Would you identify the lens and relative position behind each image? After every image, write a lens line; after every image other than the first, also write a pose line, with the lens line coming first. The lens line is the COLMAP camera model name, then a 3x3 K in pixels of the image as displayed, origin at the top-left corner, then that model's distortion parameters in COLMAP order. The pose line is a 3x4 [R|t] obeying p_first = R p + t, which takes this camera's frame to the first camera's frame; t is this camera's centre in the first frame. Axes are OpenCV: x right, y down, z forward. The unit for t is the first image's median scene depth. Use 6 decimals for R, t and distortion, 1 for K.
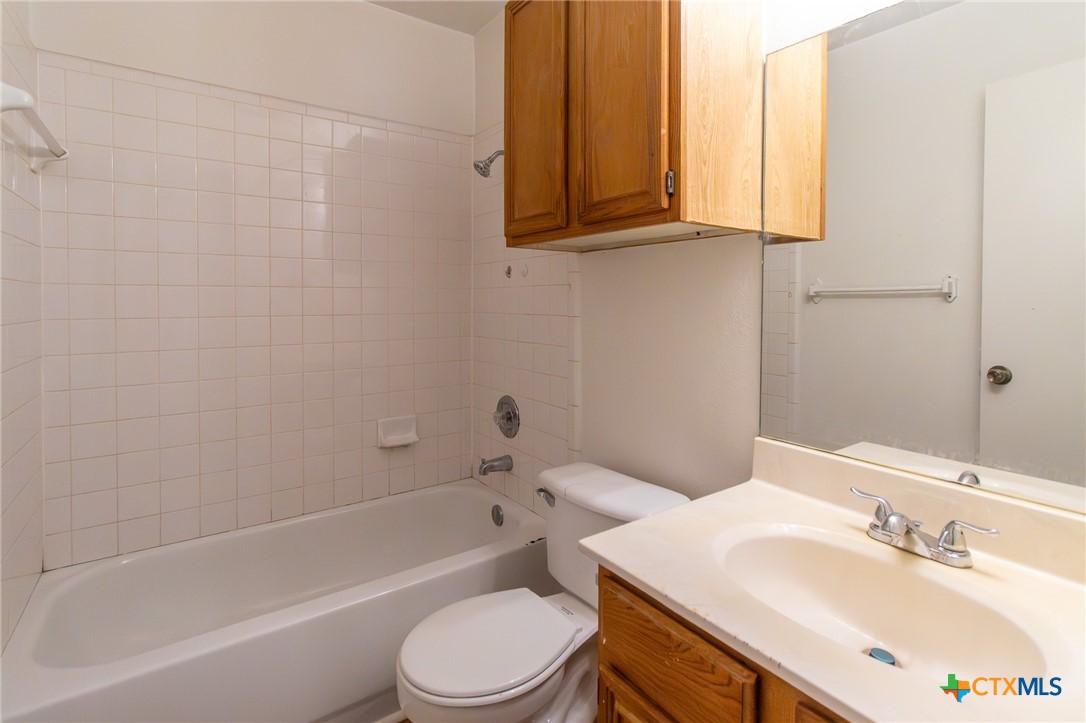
lens RADIAL K [[525.5, 0, 504.7], [0, 525.5, 299.2], [0, 0, 1]] dist [0.001361, 0.000313]
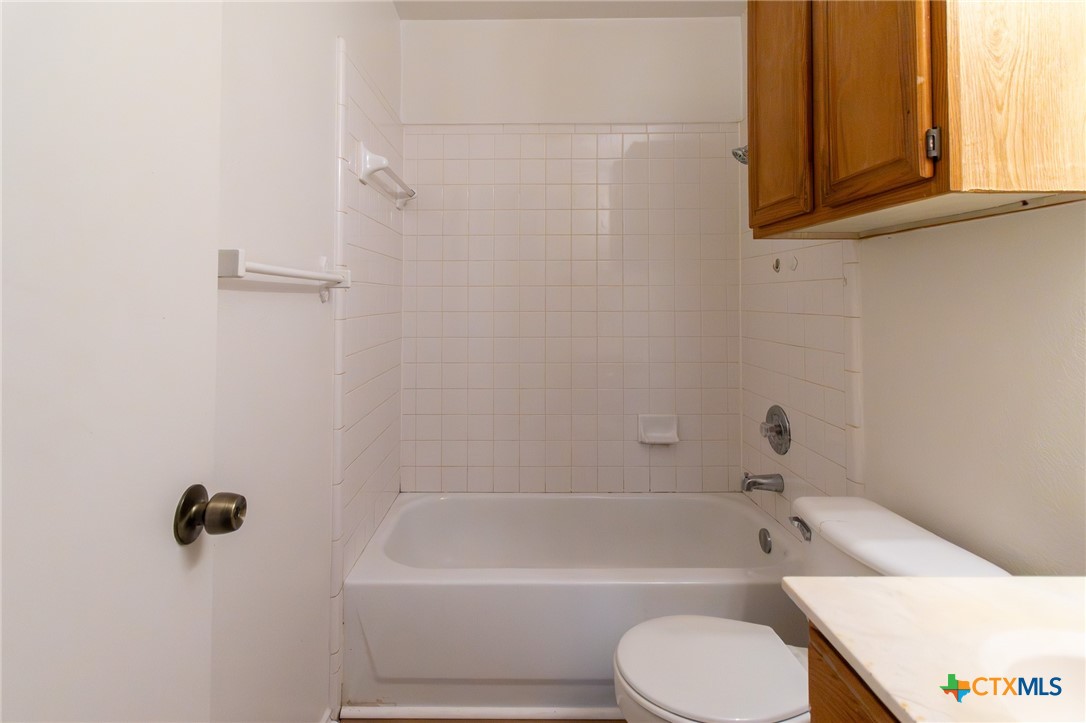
lens RADIAL K [[530.2, 0, 518.6], [0, 530.2, 274.9], [0, 0, 1]] dist [-0.000350, 0.000411]
pose [[0.810246, -0.026599, -0.585486, 0.231684], [0.001918, 0.999085, -0.042734, 0.001533], [0.586087, 0.033502, 0.809555, 0.021445]]
